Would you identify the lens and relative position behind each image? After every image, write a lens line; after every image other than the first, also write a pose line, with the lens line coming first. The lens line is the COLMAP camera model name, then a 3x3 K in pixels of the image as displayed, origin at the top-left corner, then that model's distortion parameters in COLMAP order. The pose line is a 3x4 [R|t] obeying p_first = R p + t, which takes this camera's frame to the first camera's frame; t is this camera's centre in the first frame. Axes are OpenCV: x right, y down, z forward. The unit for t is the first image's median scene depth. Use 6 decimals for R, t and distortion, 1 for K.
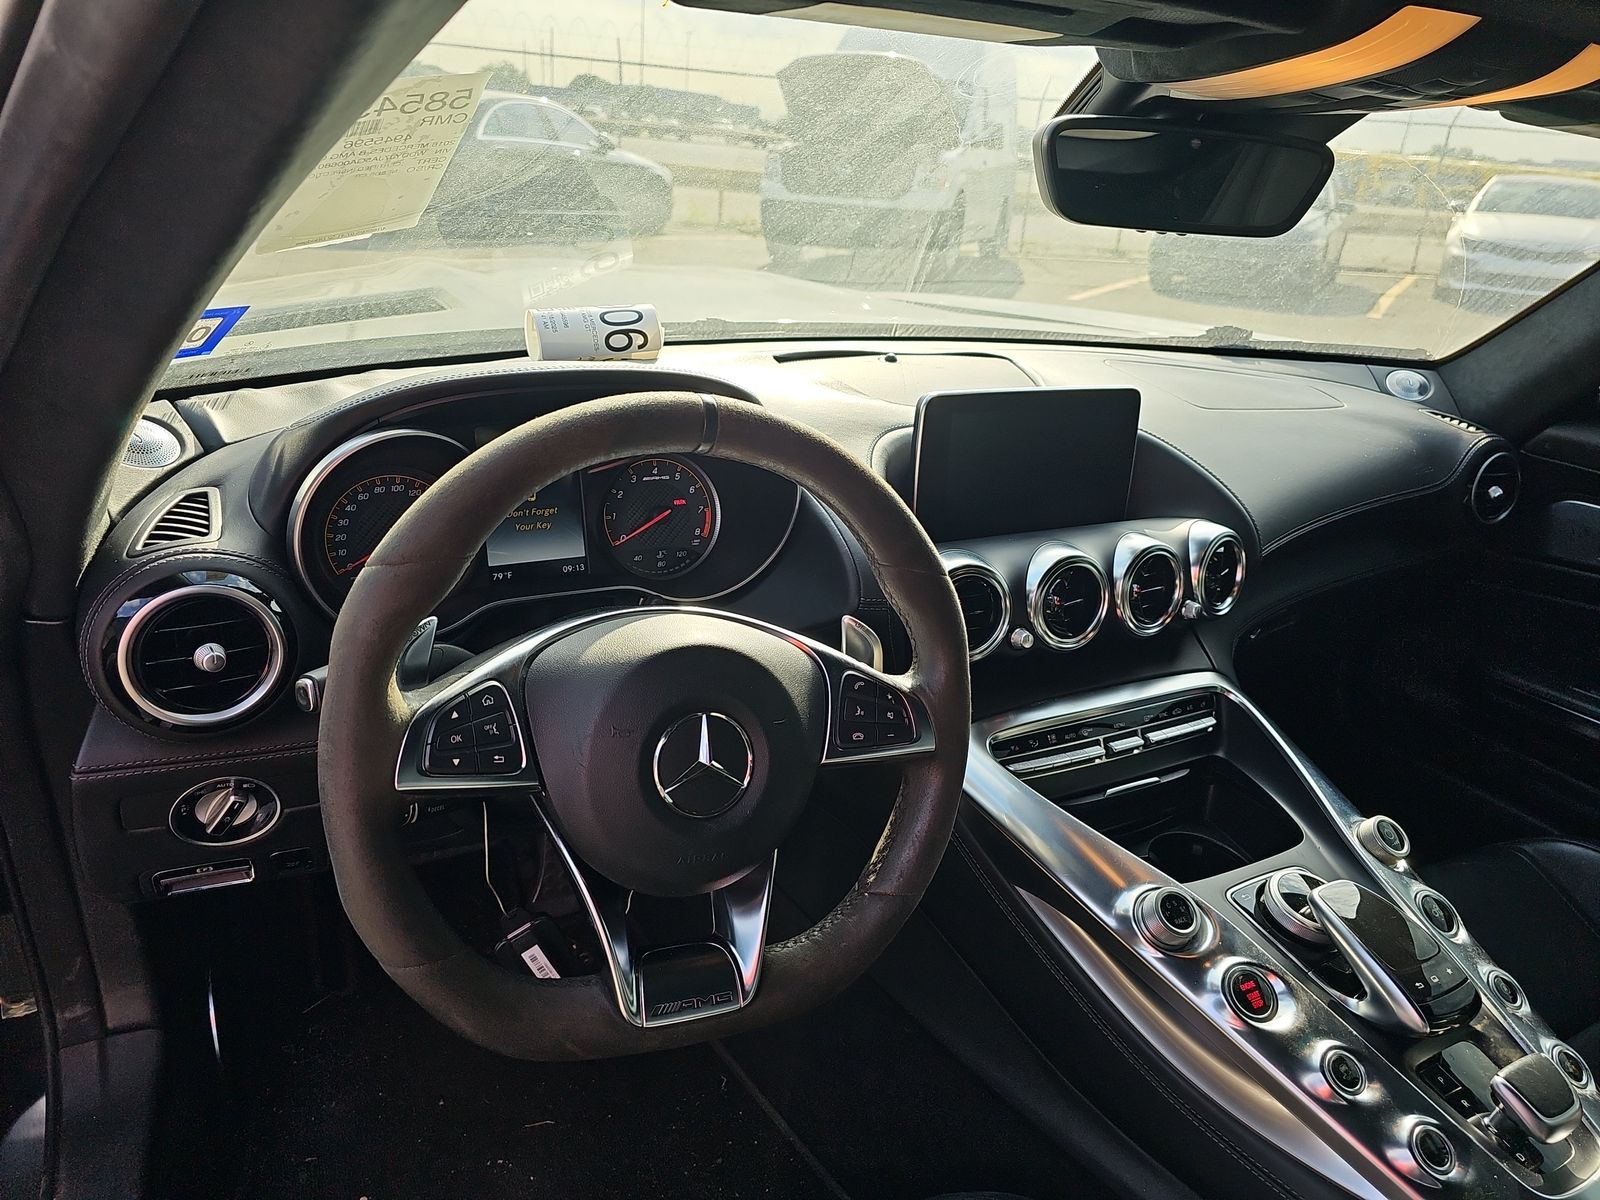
lens RADIAL K [[1075.1, 0, 800.0], [0, 1075.1, 600.0], [0, 0, 1]] dist [0.008378, 0.001851]
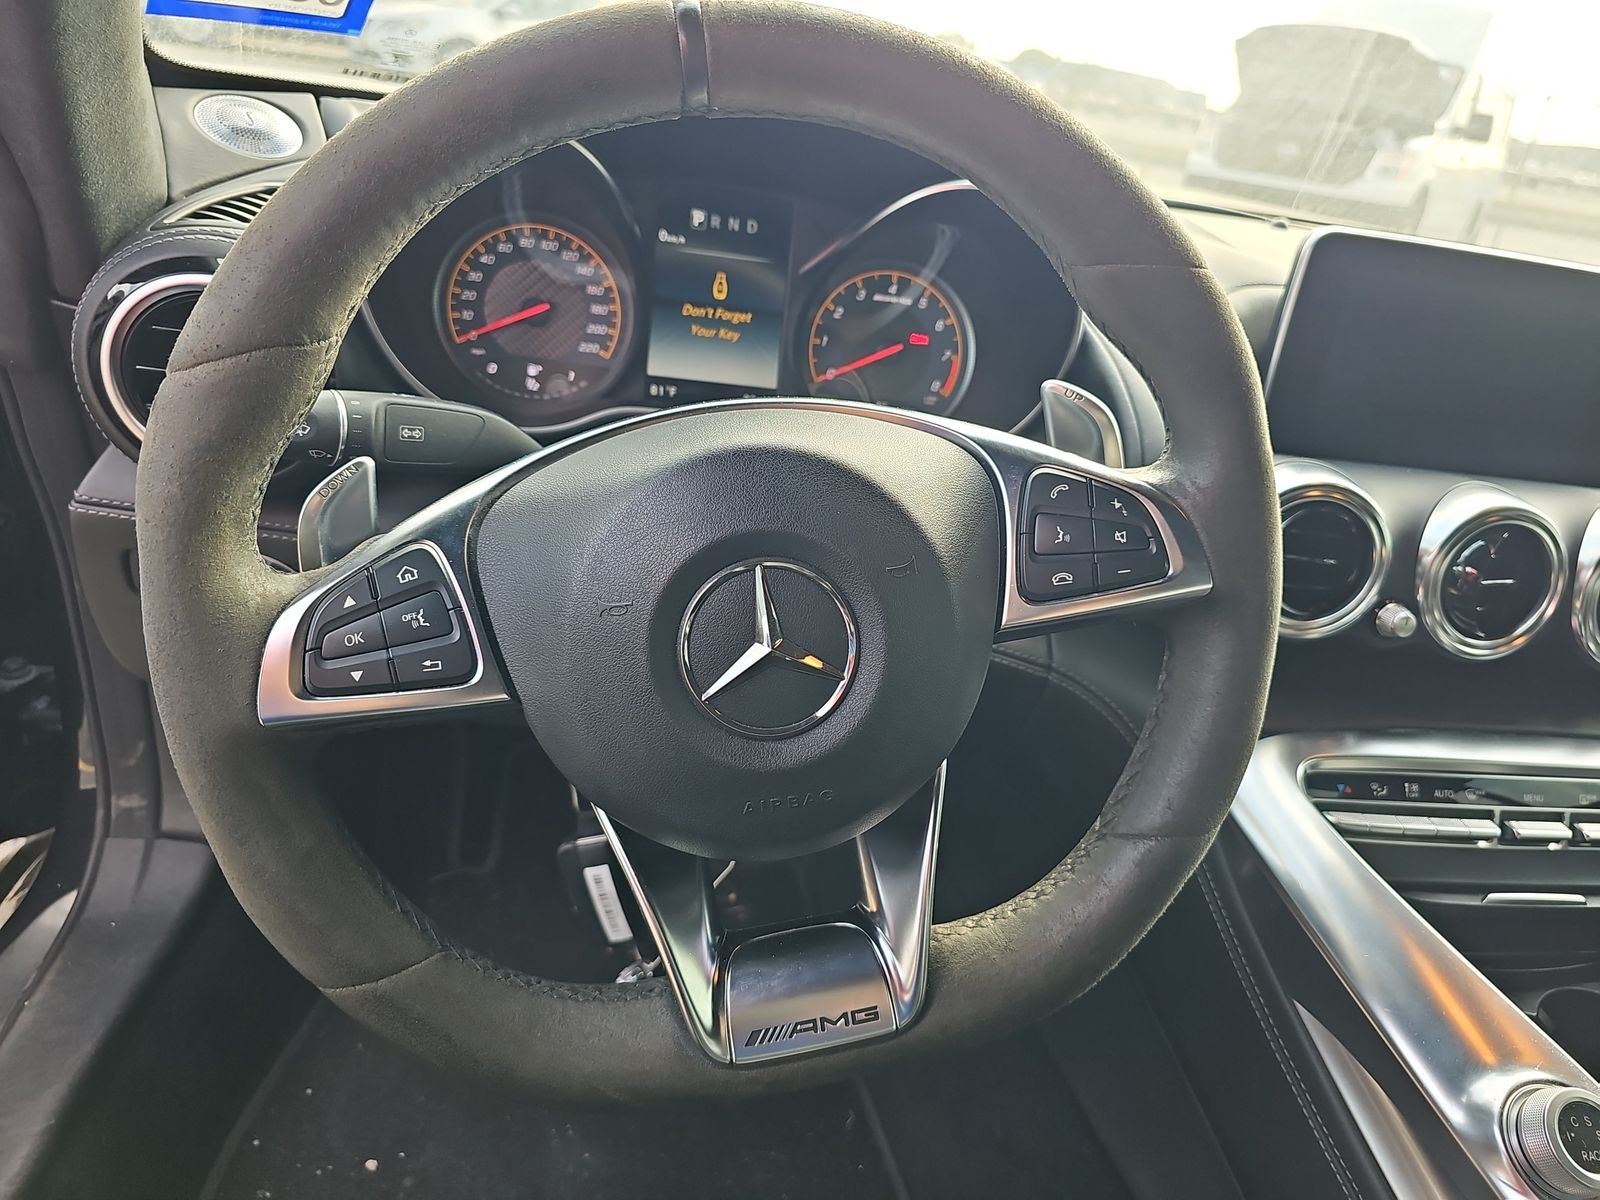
lens RADIAL K [[1082.2, 0, 798.9], [0, 1082.2, 584.1], [0, 0, 1]] dist [0.004167, 0.002848]
pose [[0.943310, 0.210927, -0.256274, 0.036300], [-0.204769, 0.977491, 0.050799, 0.053214], [0.261220, 0.004558, 0.965268, 0.301260]]
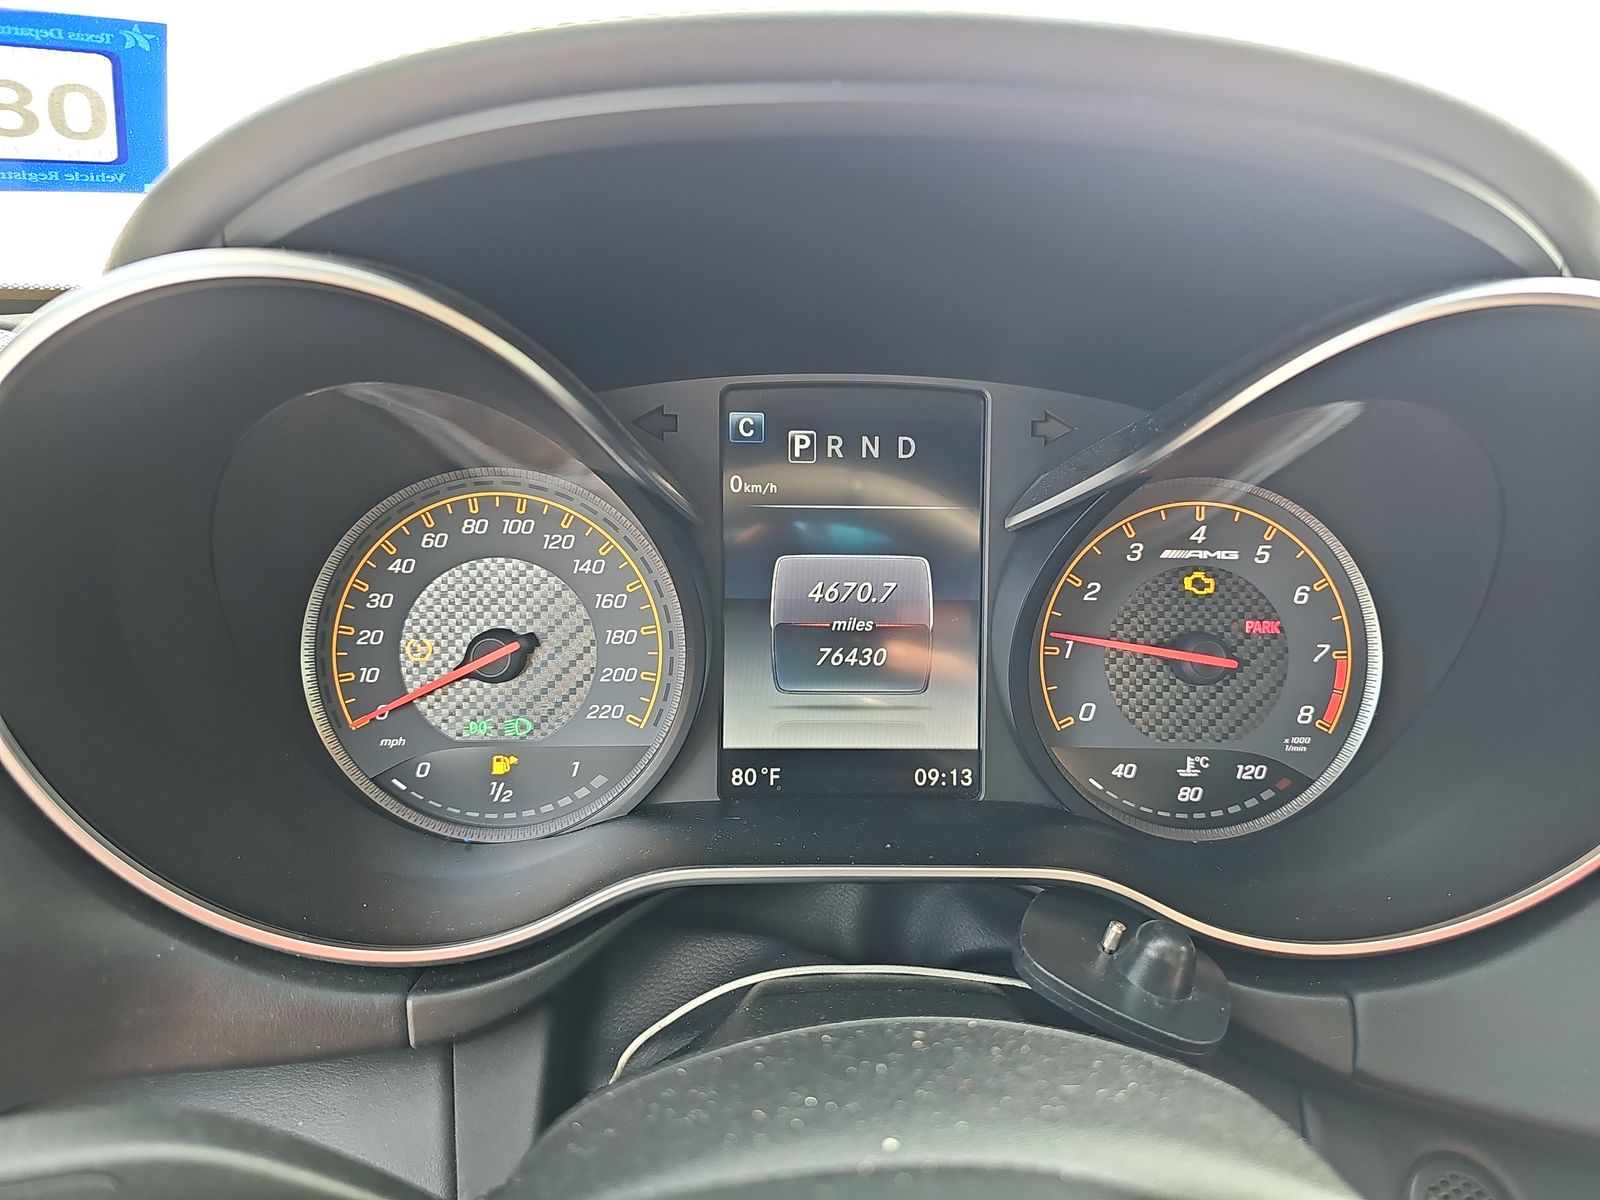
lens RADIAL K [[1047.9, 0, 800.0], [0, 1047.9, 600.0], [0, 0, 1]] dist [0.035546, -0.034168]
pose [[0.910516, 0.081648, -0.405332, -0.119401], [-0.123901, 0.989139, -0.079076, -0.057930], [0.394473, 0.122221, 0.910743, 0.673894]]
